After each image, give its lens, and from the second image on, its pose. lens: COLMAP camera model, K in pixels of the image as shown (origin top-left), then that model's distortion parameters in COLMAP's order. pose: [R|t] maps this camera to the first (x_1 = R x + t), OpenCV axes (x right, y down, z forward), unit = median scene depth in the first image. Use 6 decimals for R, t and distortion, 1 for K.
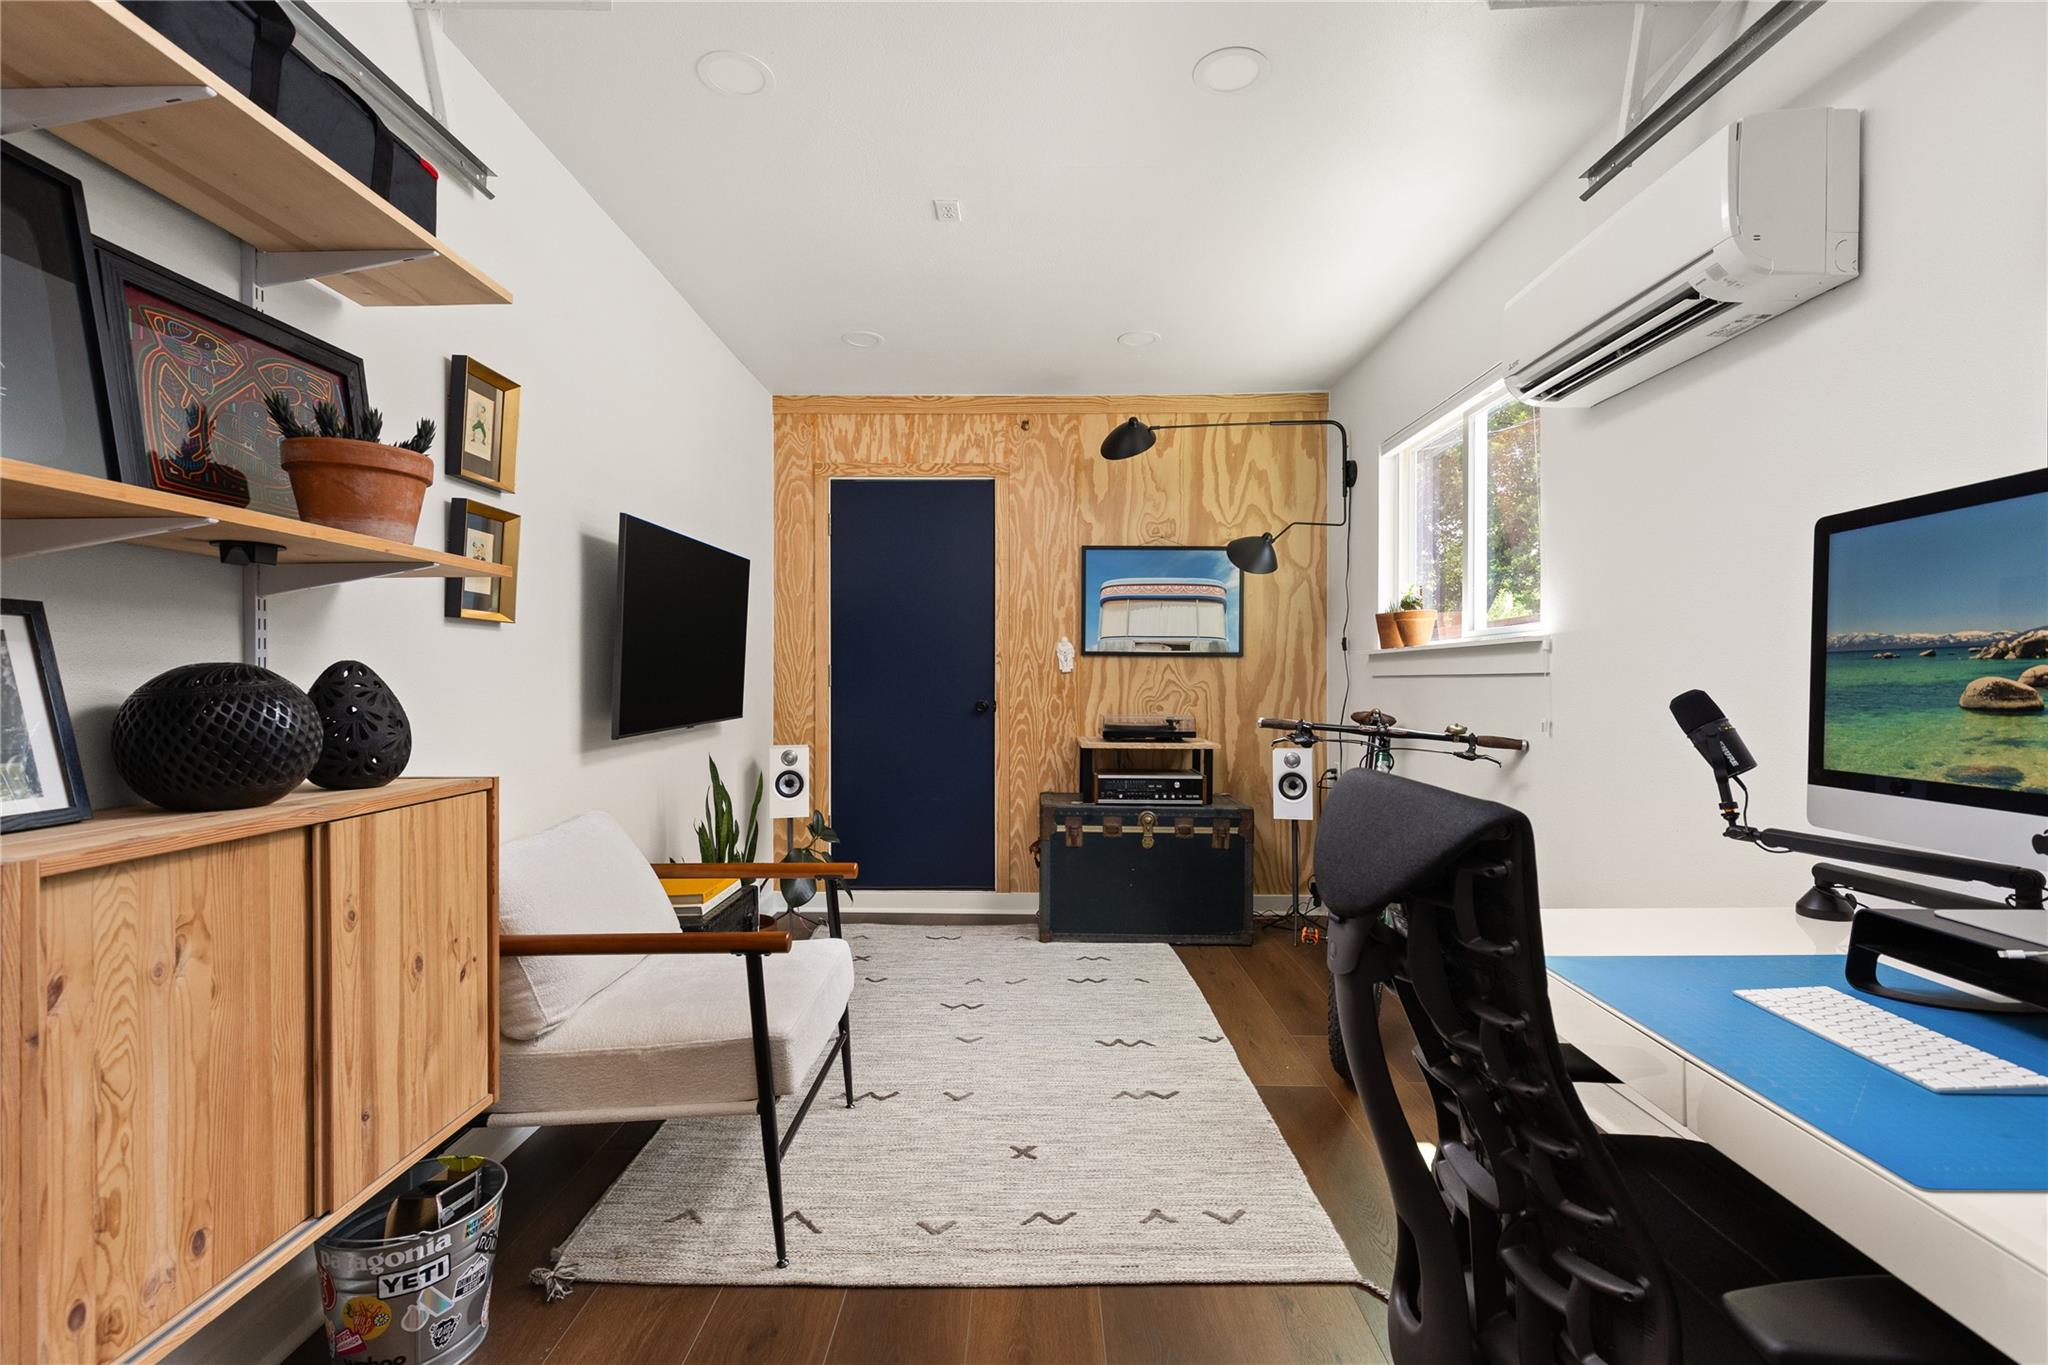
lens RADIAL K [[909.1, 0, 1024.9], [0, 909.1, 681.3], [0, 0, 1]] dist [-0.002832, -0.000178]
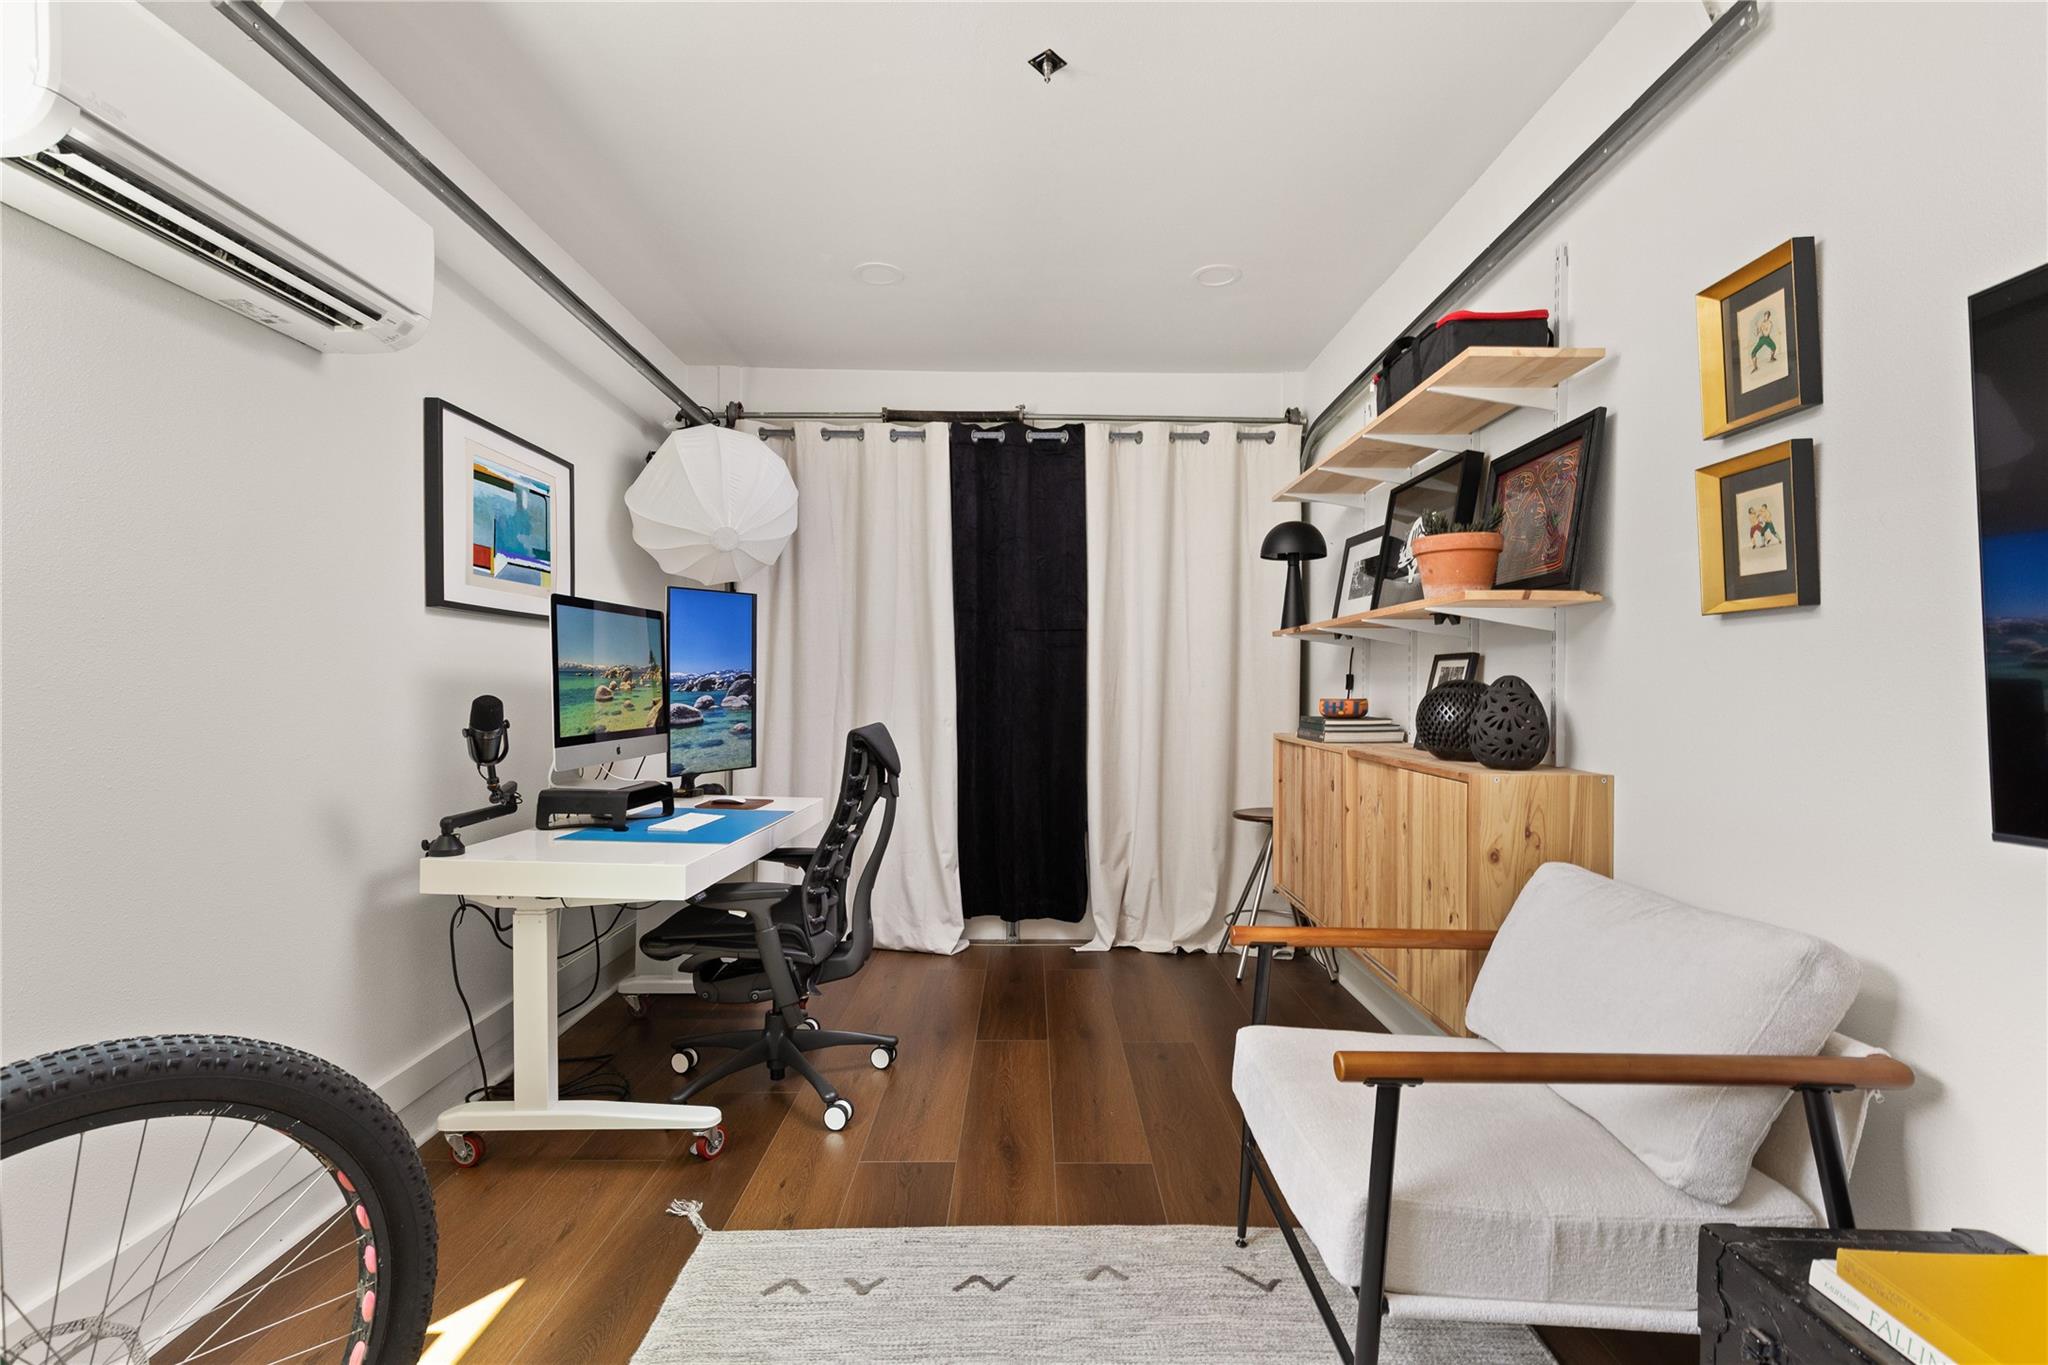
lens RADIAL K [[909.1, 0, 1022.6], [0, 909.1, 681.7], [0, 0, 1]] dist [-0.002832, -0.000178]
pose [[-0.999995, -0.002175, -0.002353, -0.008392], [-0.002175, 0.999998, -0.000121, -0.009950], [0.002354, -0.000116, -0.999997, 1.929196]]
